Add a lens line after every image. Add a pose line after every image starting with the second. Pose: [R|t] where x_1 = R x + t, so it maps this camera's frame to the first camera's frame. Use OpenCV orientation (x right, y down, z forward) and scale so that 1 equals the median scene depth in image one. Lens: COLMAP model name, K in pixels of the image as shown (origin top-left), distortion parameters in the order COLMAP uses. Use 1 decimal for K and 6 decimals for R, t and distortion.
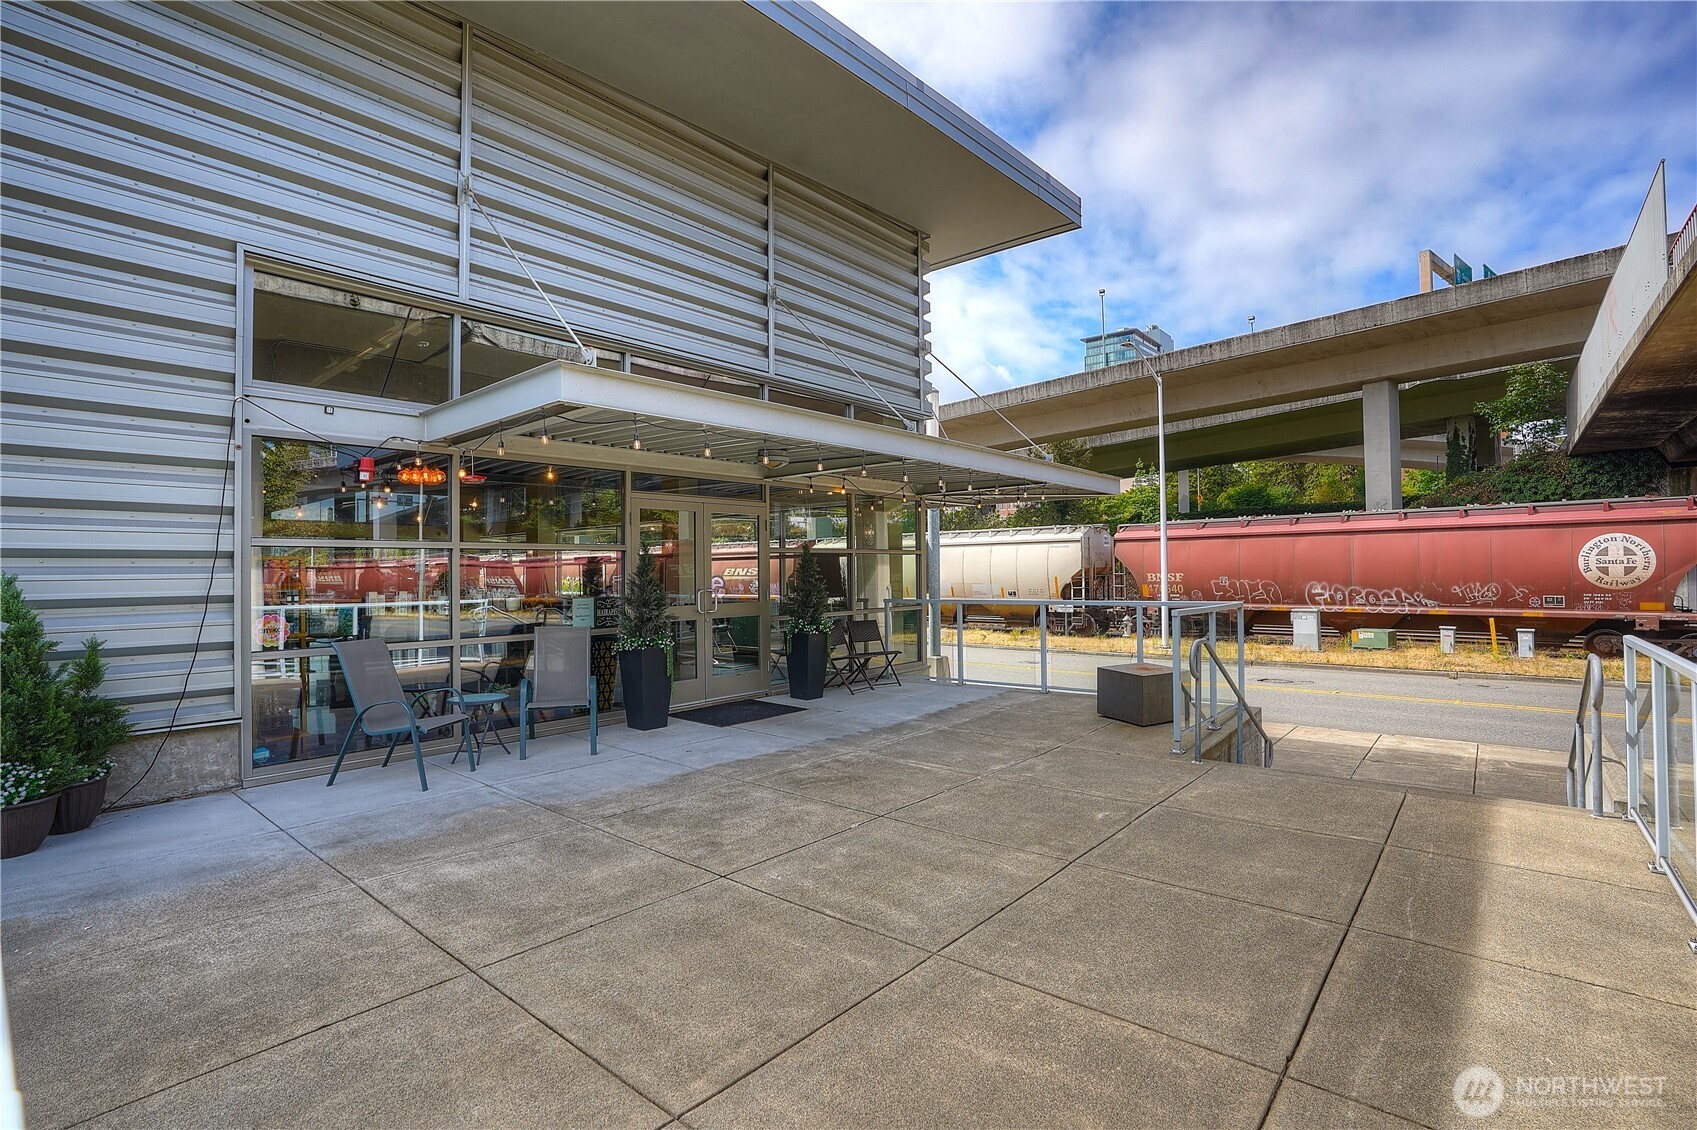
lens RADIAL K [[778.2, 0, 848.5], [0, 778.2, 565.0], [0, 0, 1]] dist [-0.075546, 0.029895]
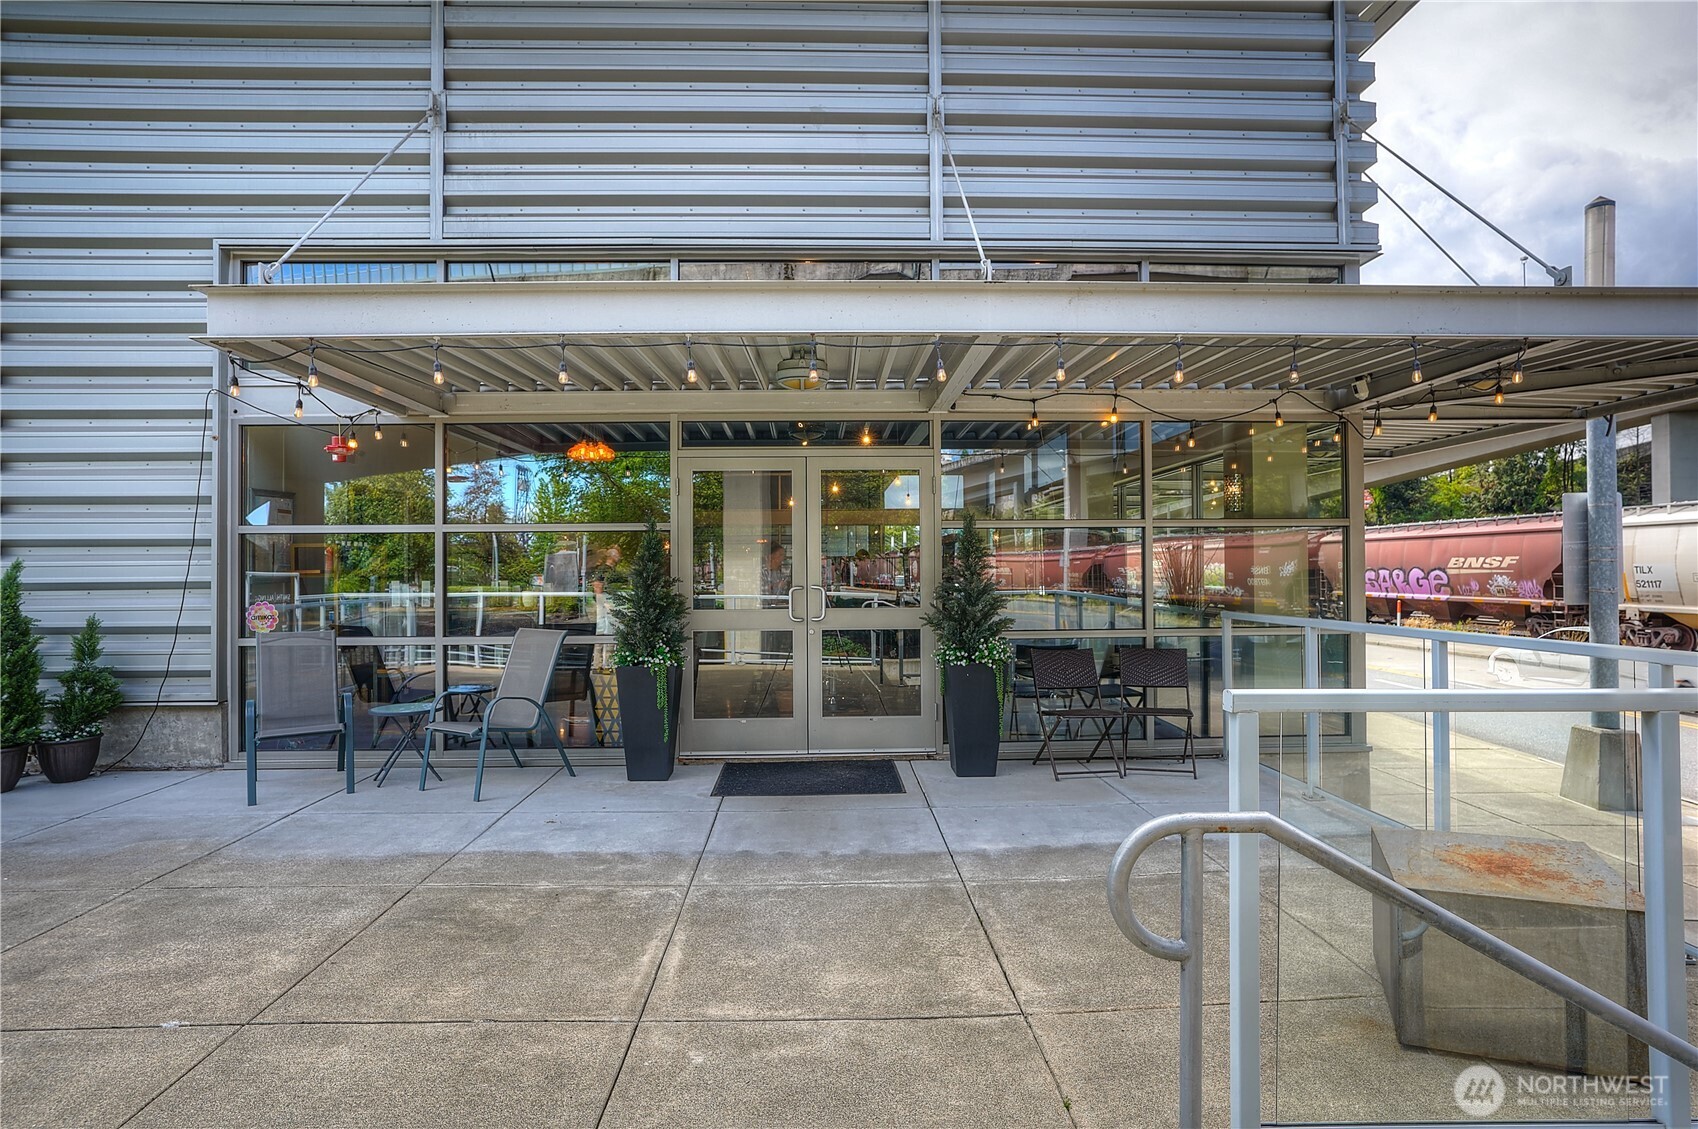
lens RADIAL K [[921.2, 0, 849.8], [0, 921.2, 562.4], [0, 0, 1]] dist [-0.042385, 0.025504]
pose [[0.680217, 0.005688, -0.732988, 0.699213], [0.005071, 0.999909, 0.012465, 0.002521], [0.732993, -0.012196, 0.680127, 0.794325]]
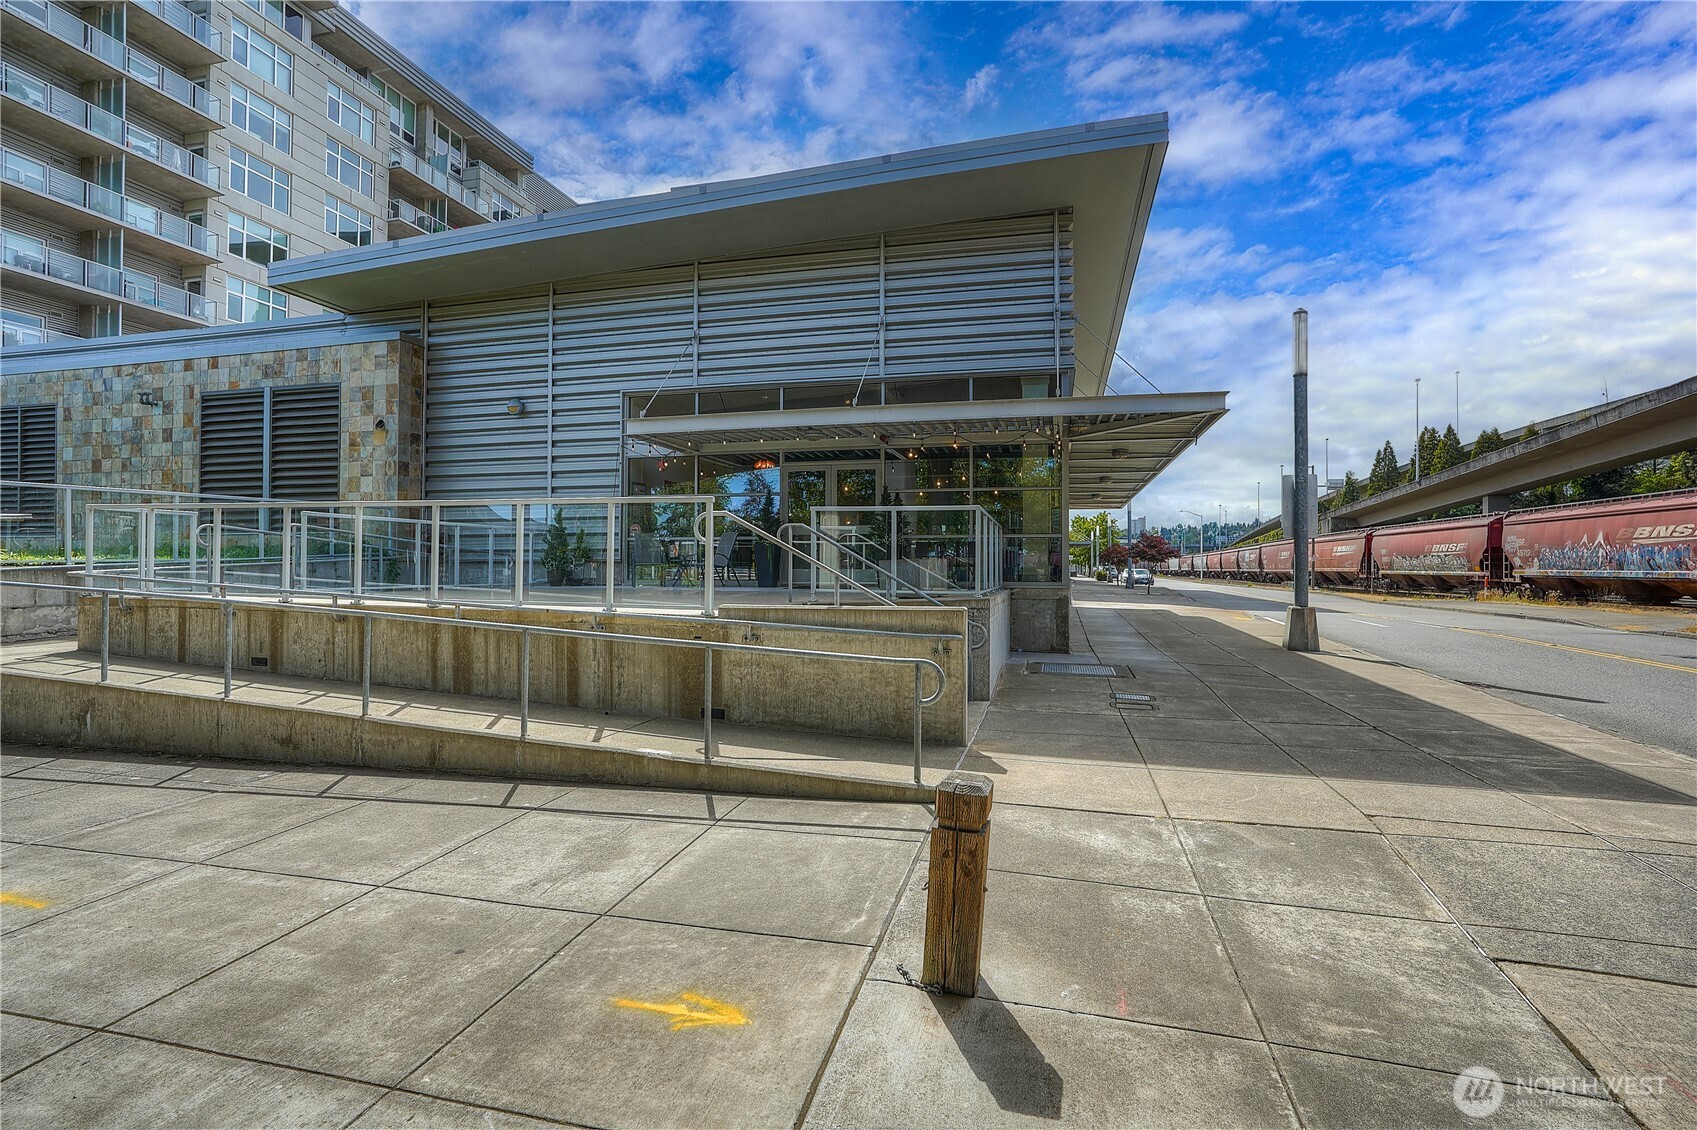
lens RADIAL K [[809.0, 0, 848.5], [0, 809.0, 565.0], [0, 0, 1]] dist [-0.059674, 0.024853]
pose [[0.450748, 0.015711, -0.892513, 2.278718], [0.001814, 0.999827, 0.018517, 0.169303], [0.892649, -0.009965, 0.450642, 0.403310]]
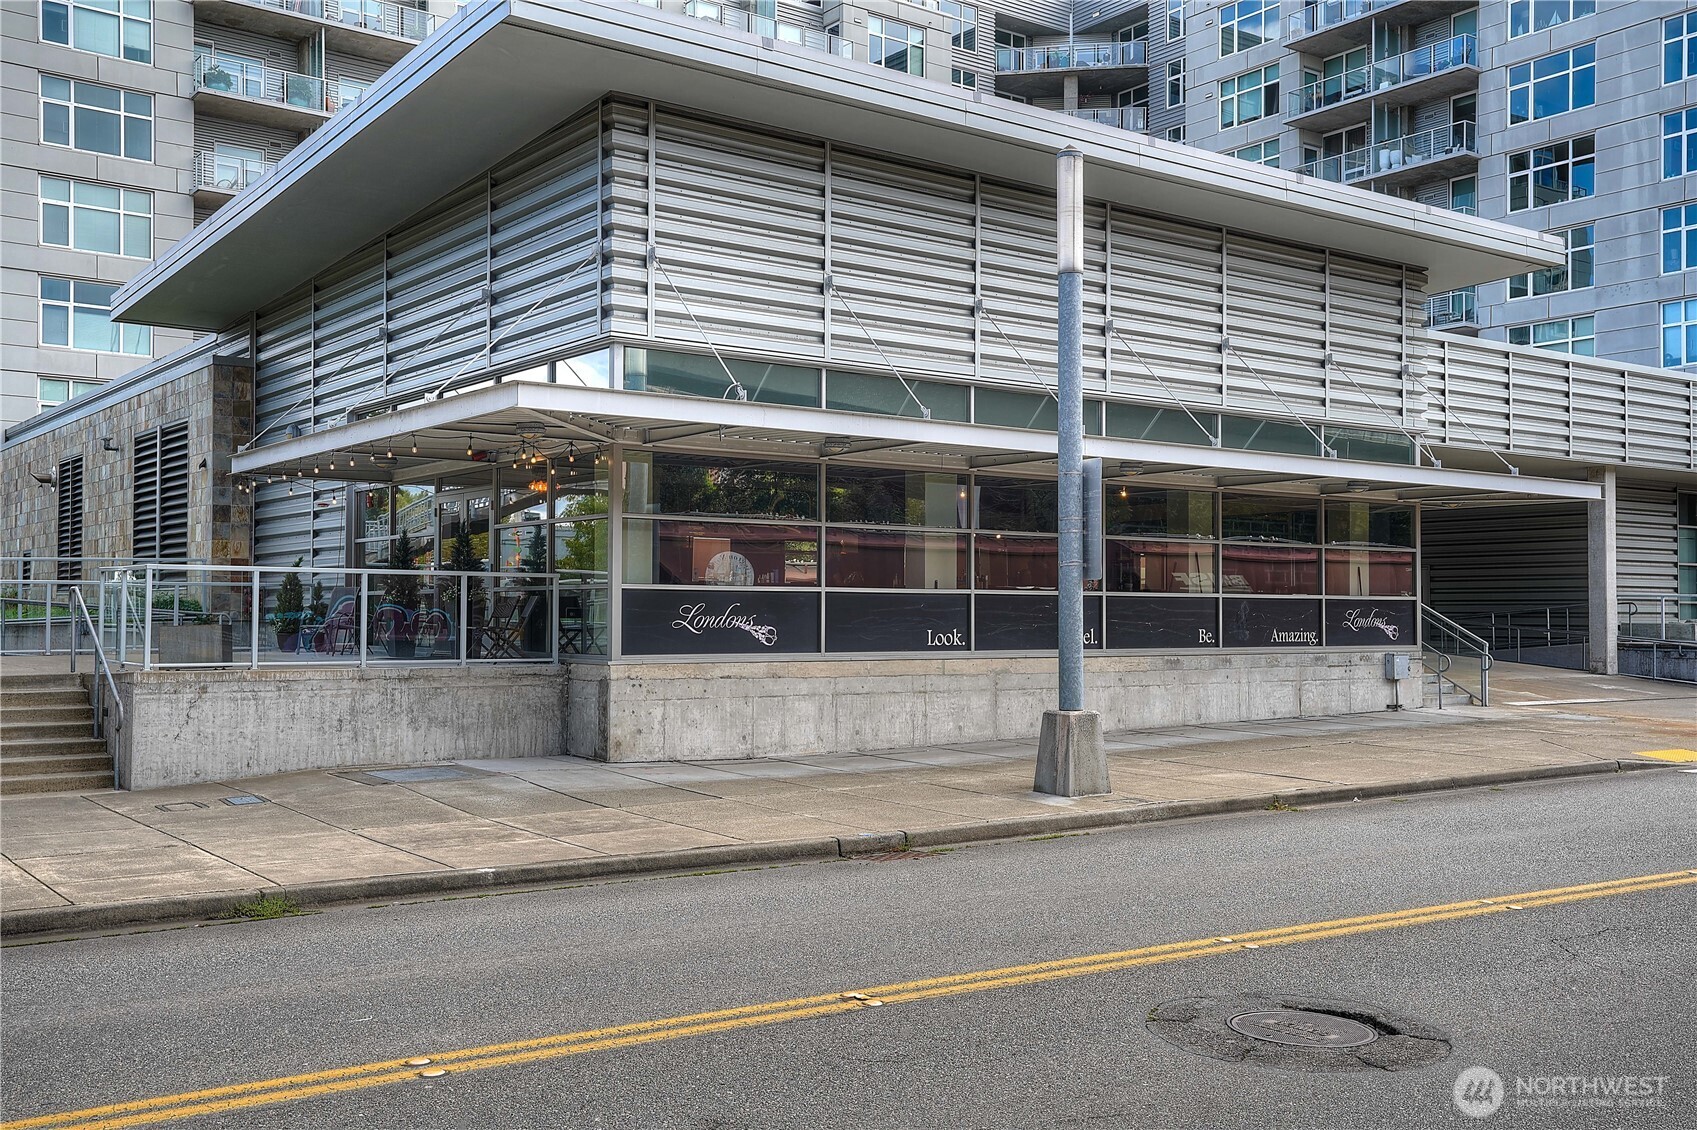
lens RADIAL K [[1599.2, 0, 848.5], [0, 1599.2, 565.0], [0, 0, 1]] dist [0.058132, 0.040003]
pose [[-0.216015, -0.014781, -0.976278, 3.566606], [0.014000, 0.999736, -0.018234, 0.147861], [0.976290, -0.017606, -0.215751, 3.522222]]
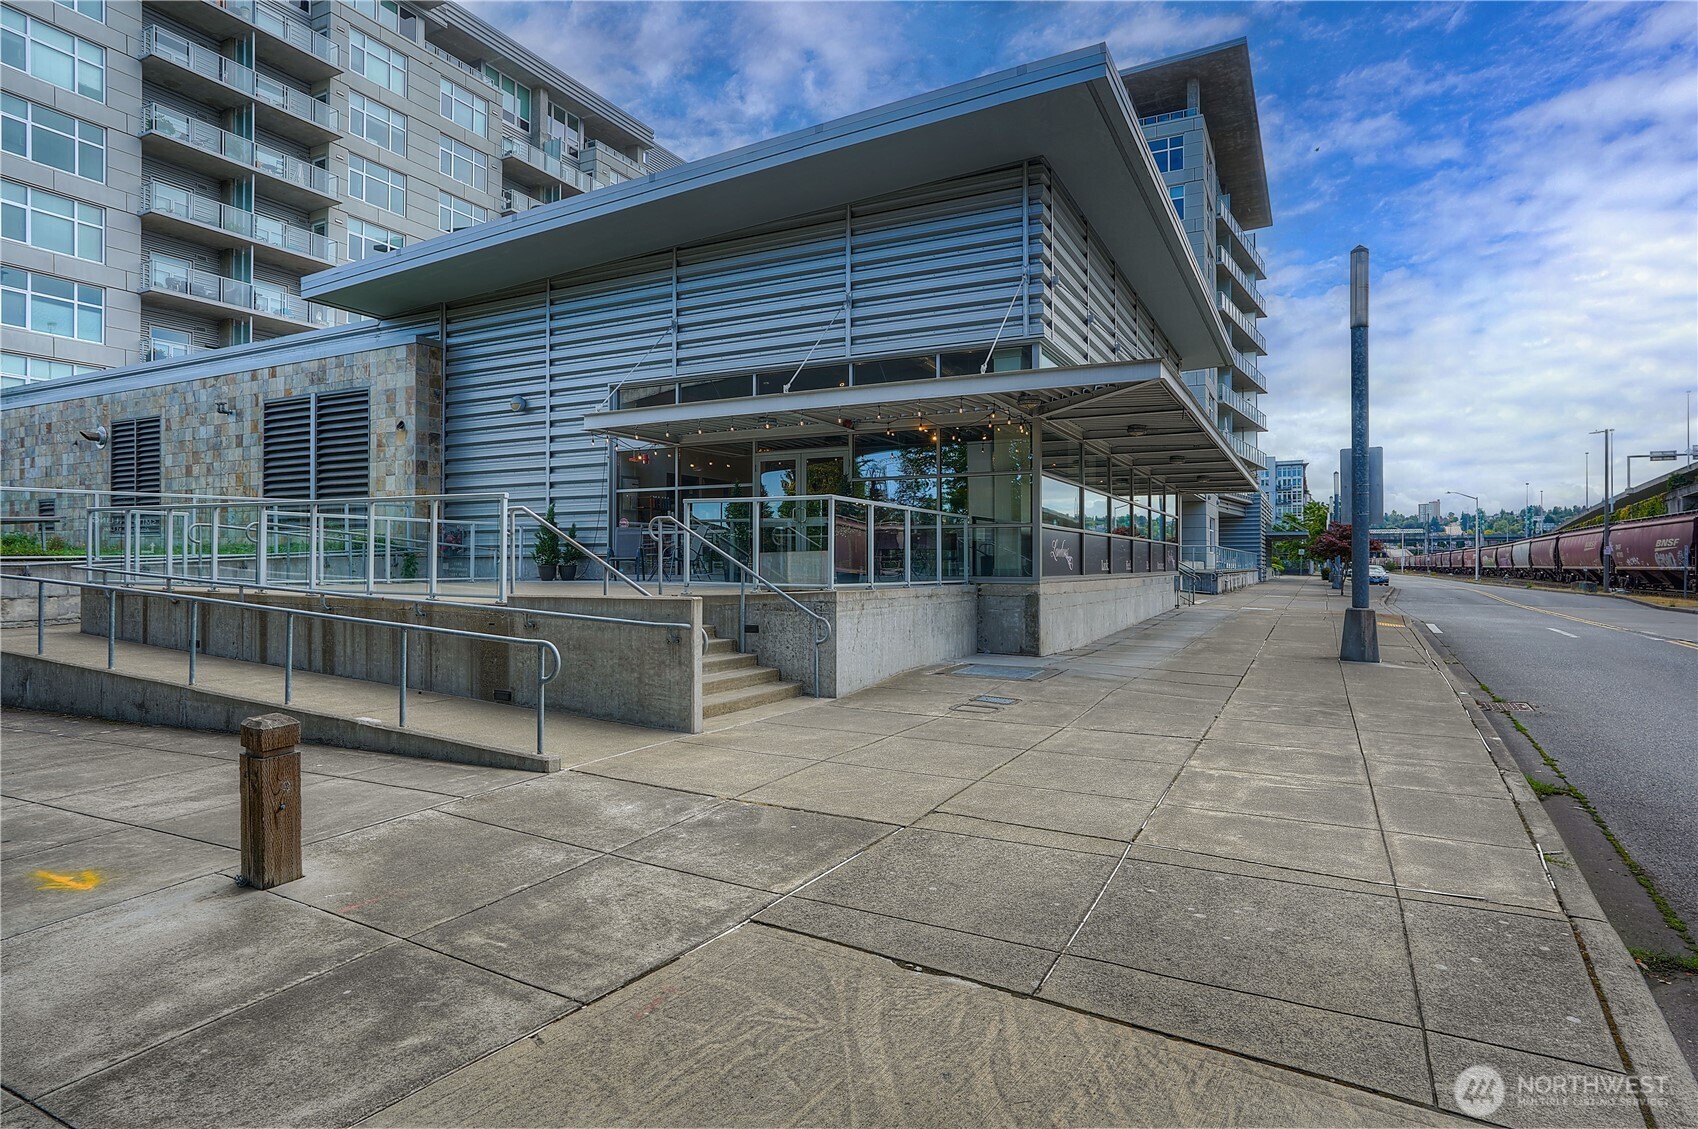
lens RADIAL K [[921.2, 0, 849.8], [0, 921.2, 562.4], [0, 0, 1]] dist [-0.042385, 0.025504]
pose [[0.241005, 0.015391, -0.970402, 2.735340], [0.008380, 0.999804, 0.017939, 0.180138], [0.970488, -0.012456, 0.240829, 1.051854]]
